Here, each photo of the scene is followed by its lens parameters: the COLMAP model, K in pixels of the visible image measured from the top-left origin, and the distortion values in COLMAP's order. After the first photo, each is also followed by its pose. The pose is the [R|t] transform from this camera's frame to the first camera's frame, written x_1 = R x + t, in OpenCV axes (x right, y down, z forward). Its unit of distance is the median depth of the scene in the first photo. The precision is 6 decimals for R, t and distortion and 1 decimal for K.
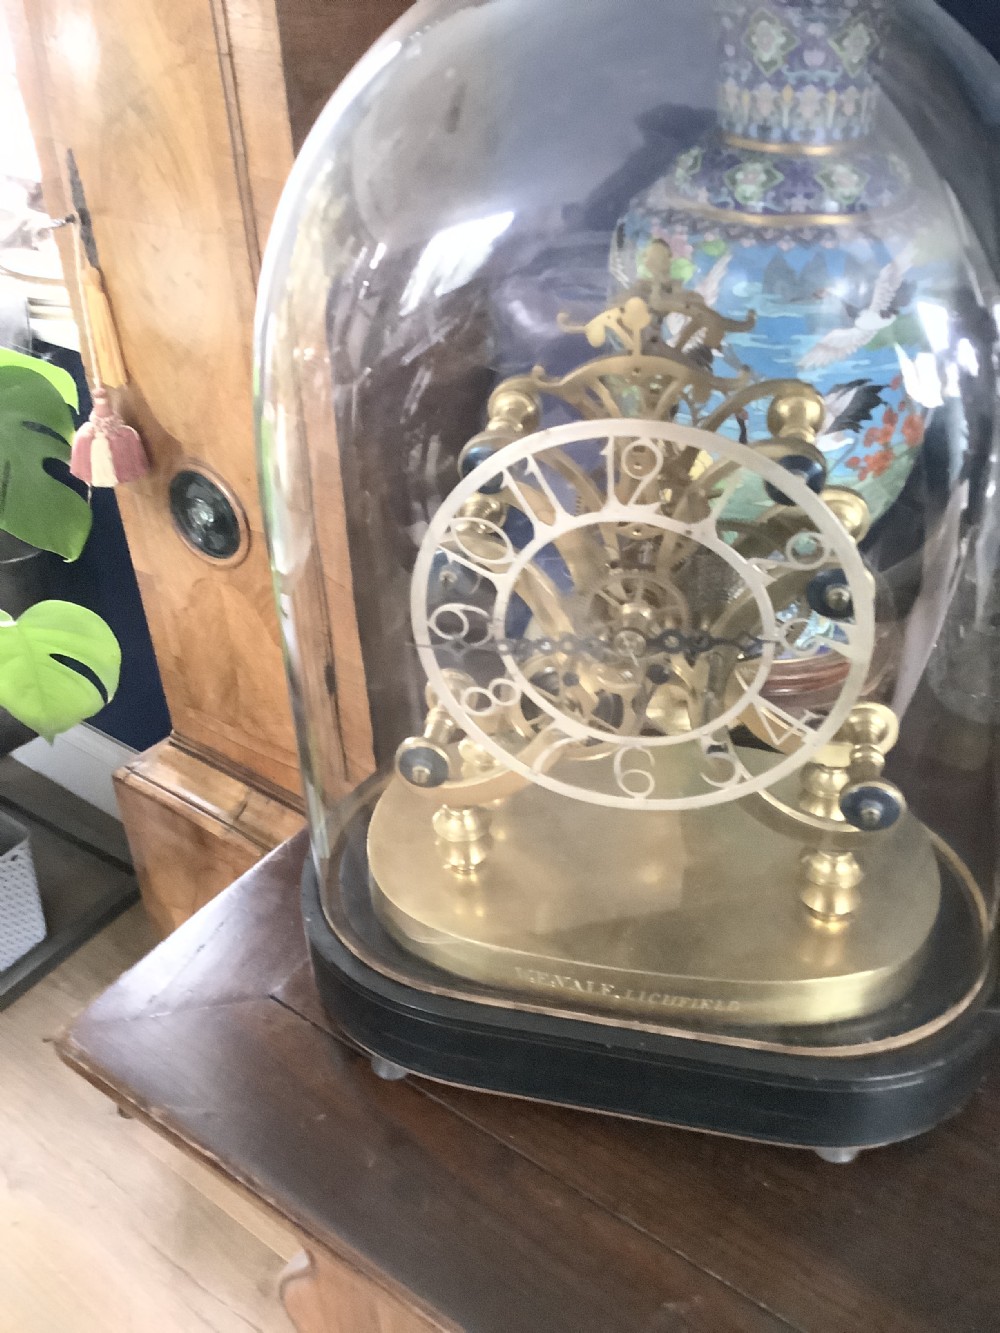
lens RADIAL K [[1201.4, 0, 501.7], [0, 1201.4, 659.3], [0, 0, 1]] dist [0.060306, -0.131260]
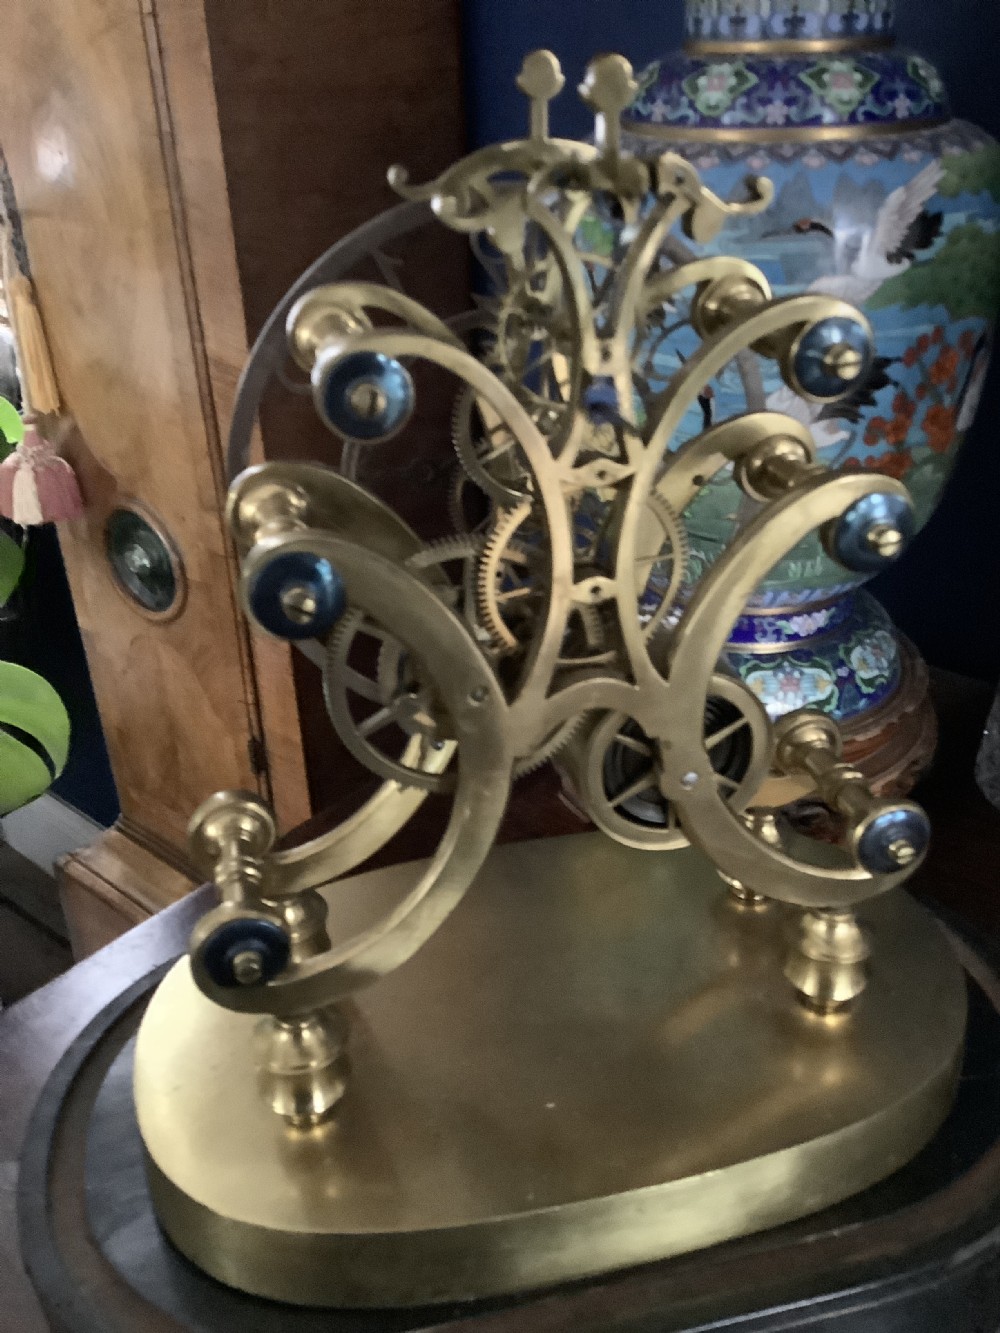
lens RADIAL K [[1201.4, 0, 504.0], [0, 1201.4, 662.3], [0, 0, 1]] dist [0.060306, -0.131260]
pose [[0.996810, 0.040780, -0.068607, 0.140009], [-0.047213, 0.994364, -0.094926, 0.041558], [0.064349, 0.097862, 0.993117, 0.273356]]
